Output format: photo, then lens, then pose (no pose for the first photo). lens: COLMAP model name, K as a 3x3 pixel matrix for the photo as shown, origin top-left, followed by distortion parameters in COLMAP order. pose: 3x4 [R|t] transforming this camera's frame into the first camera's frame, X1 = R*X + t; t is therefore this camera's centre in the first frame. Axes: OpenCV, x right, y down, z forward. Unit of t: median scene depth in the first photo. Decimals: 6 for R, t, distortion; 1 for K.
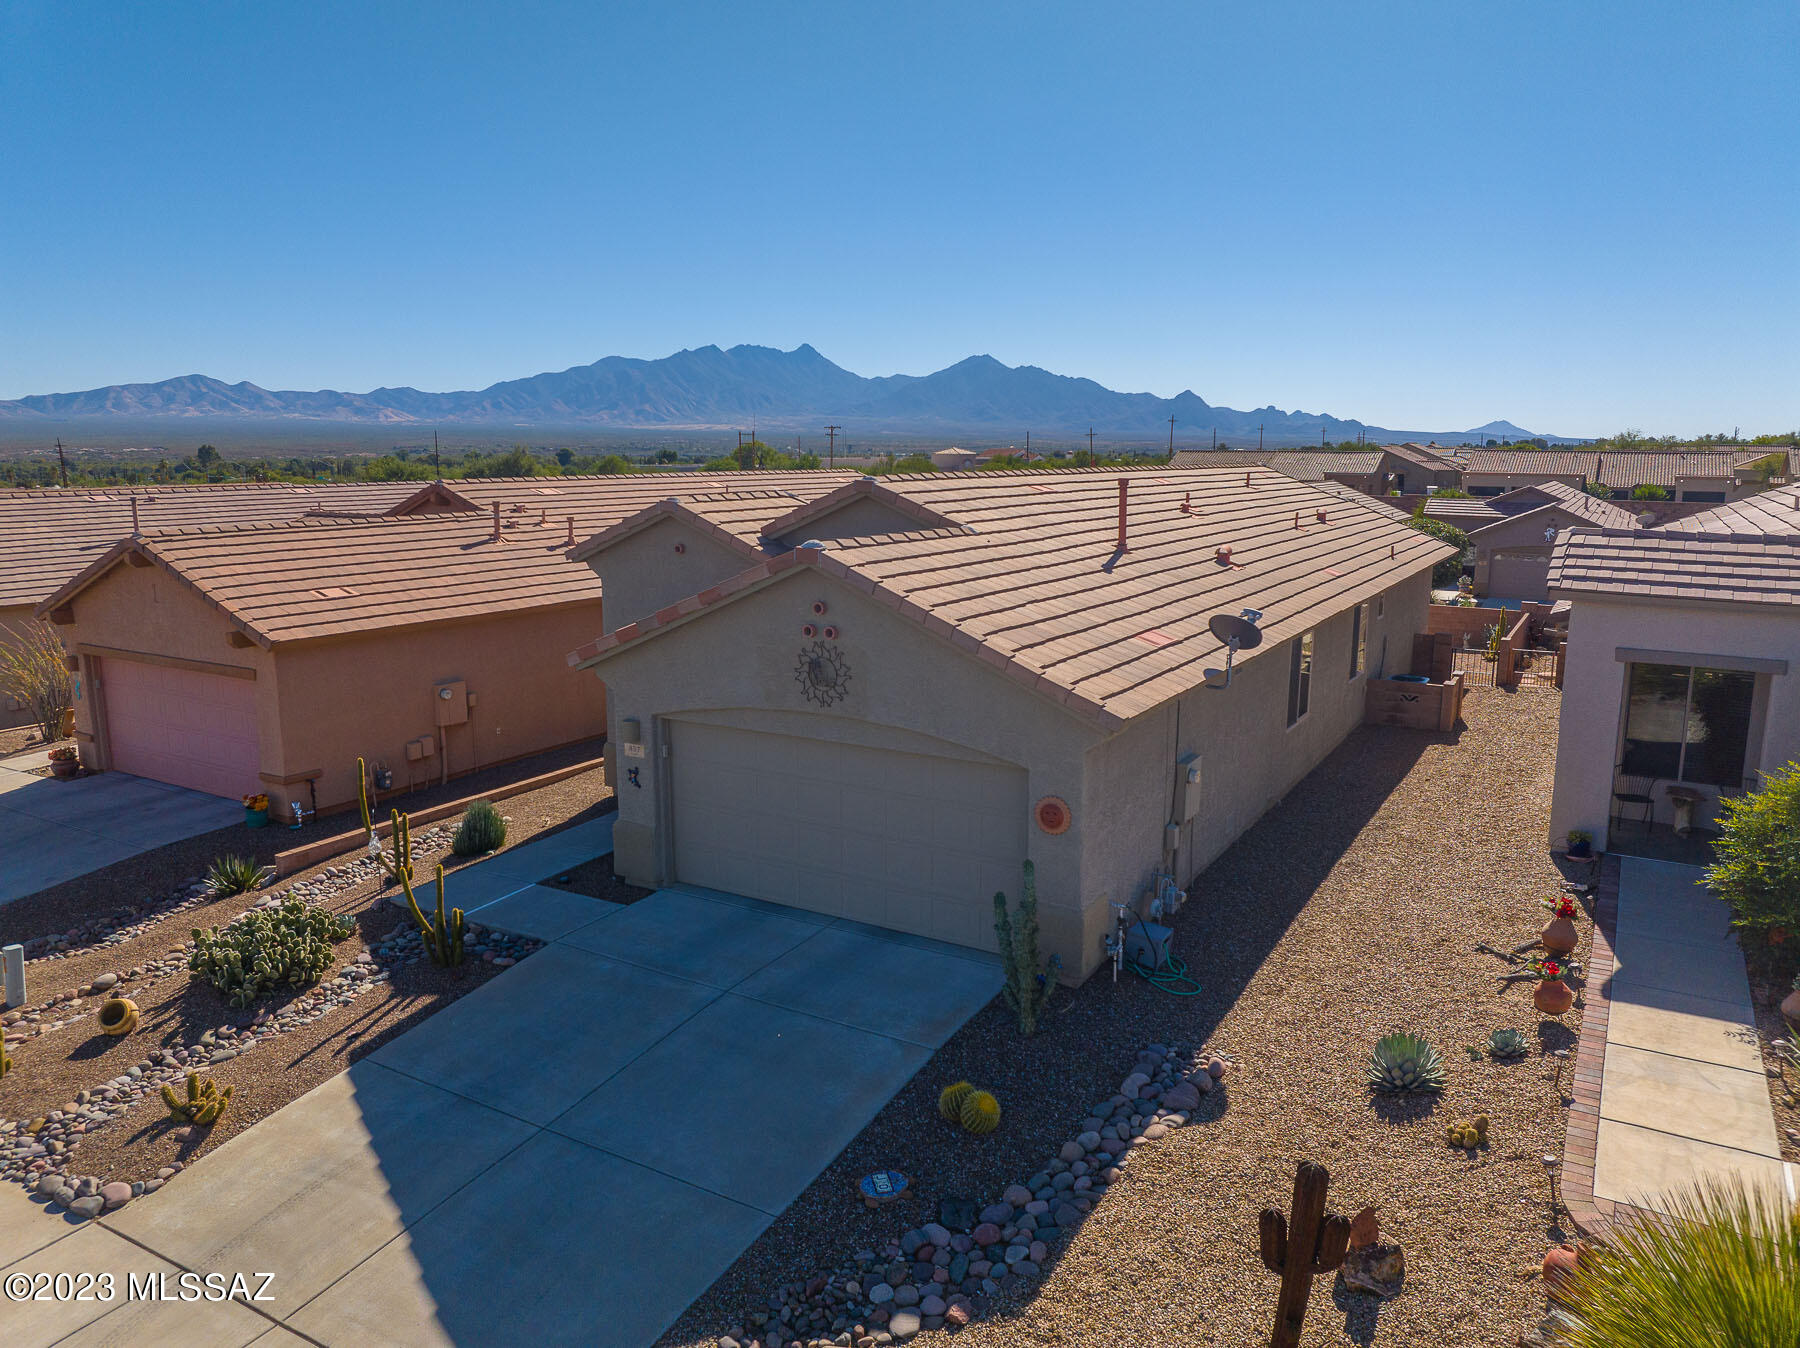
lens RADIAL K [[1270.8, 0, 900.0], [0, 1270.8, 674.0], [0, 0, 1]] dist [-0.035490, 0.003659]
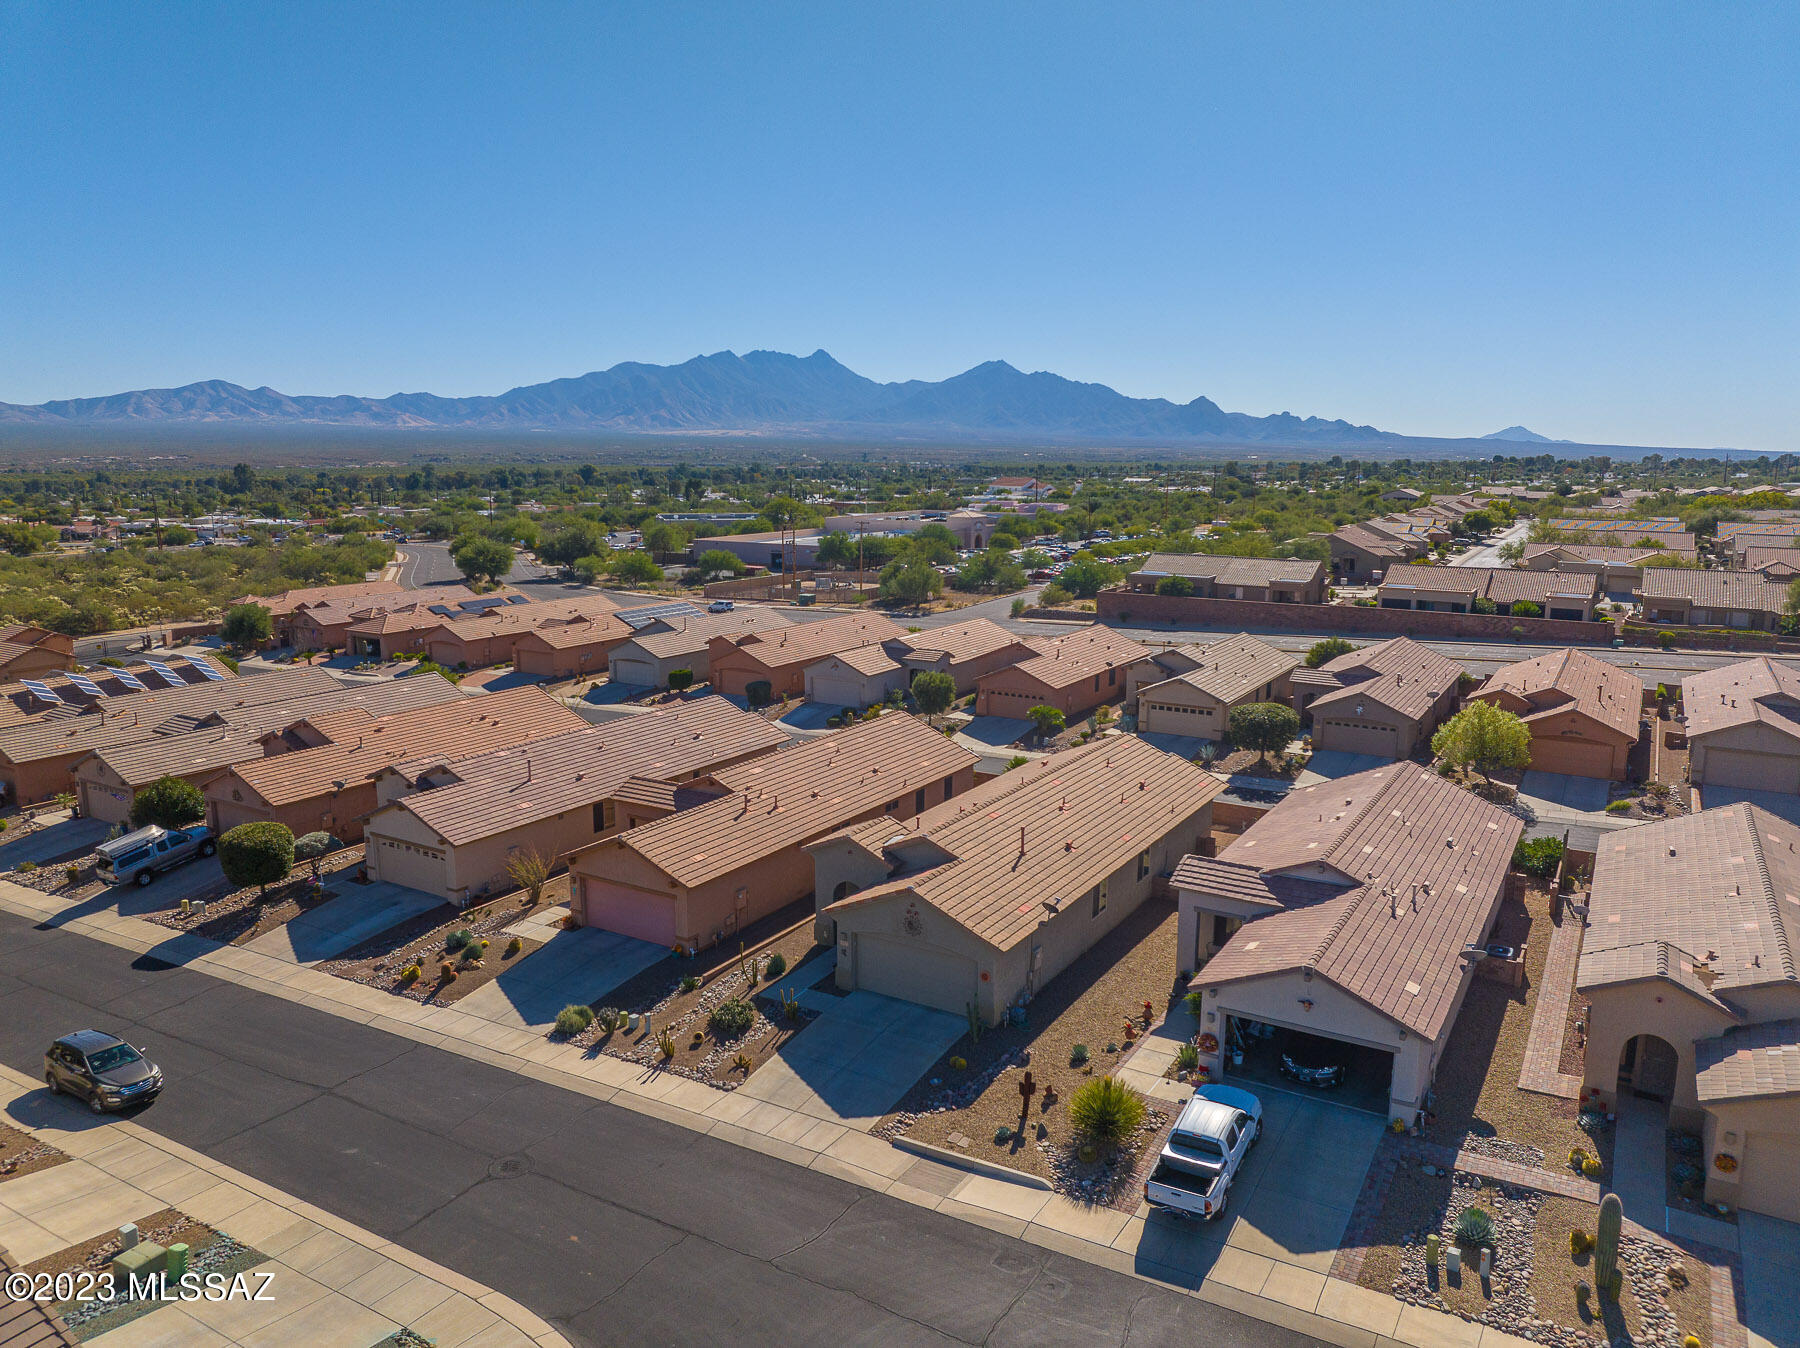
lens RADIAL K [[1270.8, 0, 900.0], [0, 1270.8, 674.0], [0, 0, 1]] dist [-0.035490, 0.003659]
pose [[0.999939, 0.002763, -0.010735, -0.061069], [-0.002797, 0.999991, -0.003151, -0.604880], [0.010726, 0.003181, 0.999937, -2.092828]]
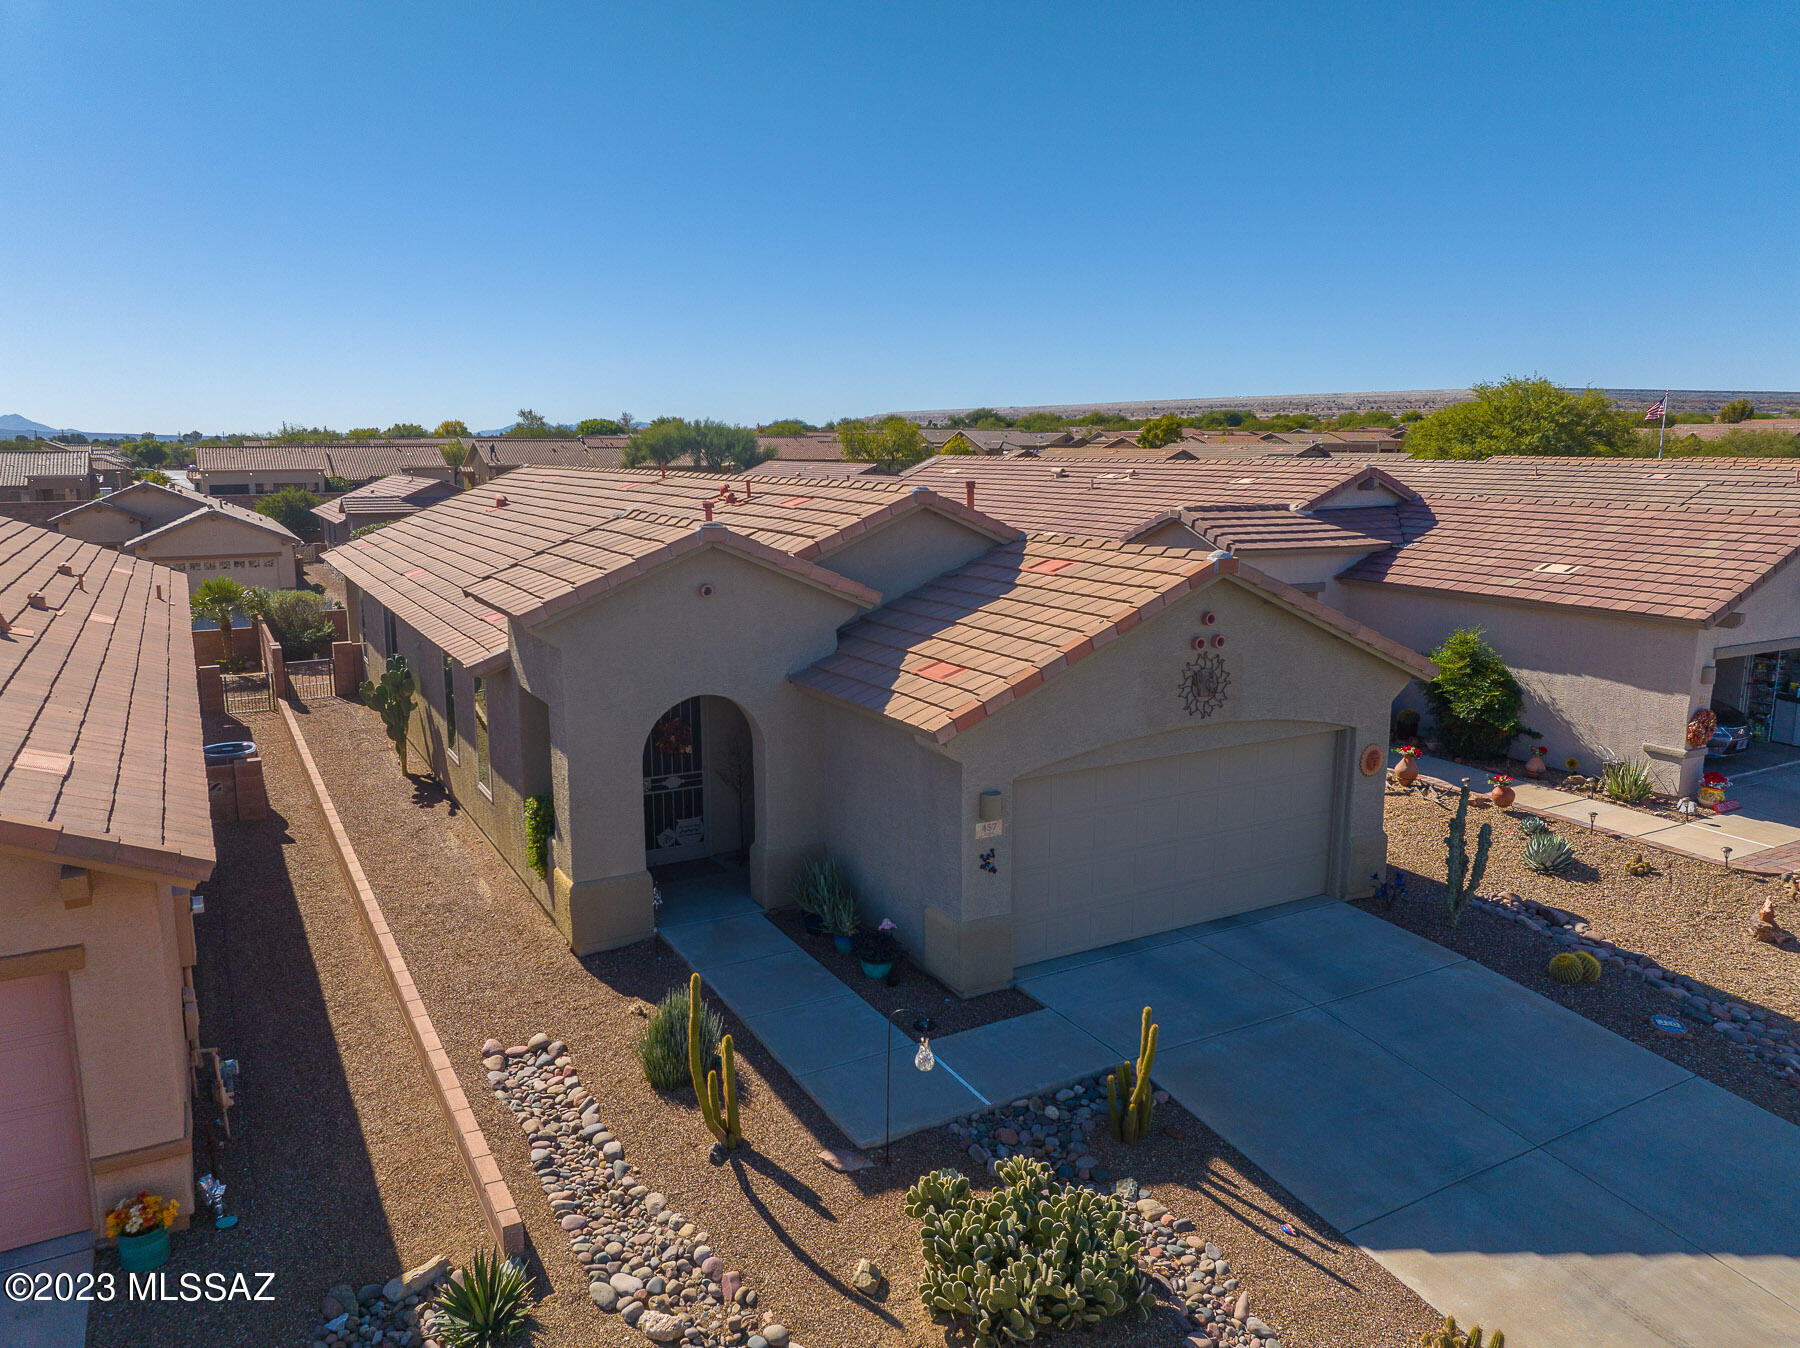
lens RADIAL K [[1270.8, 0, 900.0], [0, 1270.8, 674.0], [0, 0, 1]] dist [-0.035490, 0.003659]
pose [[0.498616, -0.156694, 0.852543, -1.028519], [0.152594, 0.984033, 0.091615, -0.136240], [-0.853286, 0.084412, 0.514565, 0.695805]]
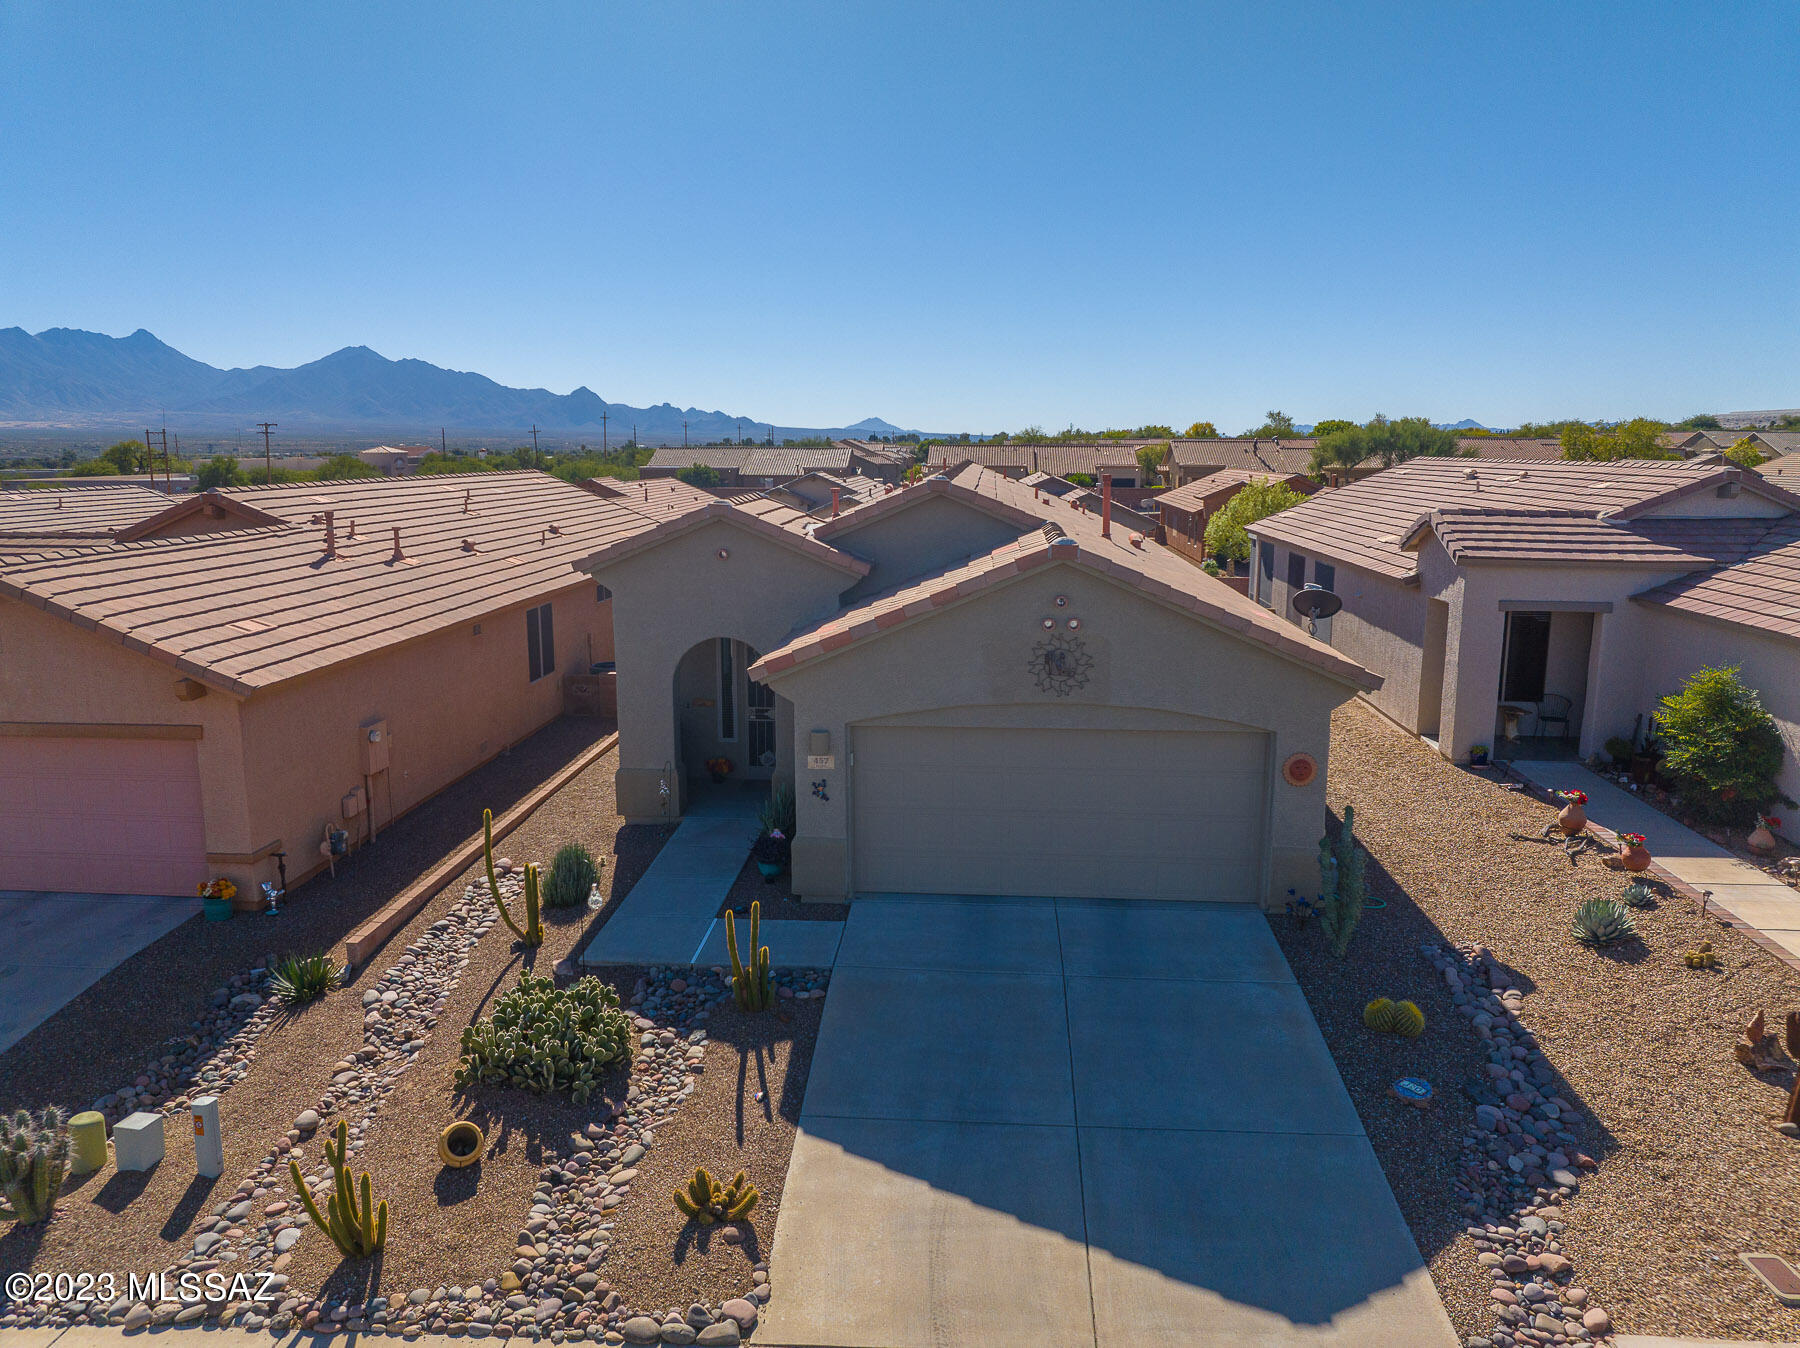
lens RADIAL K [[1270.8, 0, 900.0], [0, 1270.8, 674.0], [0, 0, 1]] dist [-0.035490, 0.003659]
pose [[0.896564, -0.080506, 0.435537, -0.639560], [0.079373, 0.996627, 0.020827, -0.024935], [-0.435745, 0.015897, 0.899930, 0.115750]]
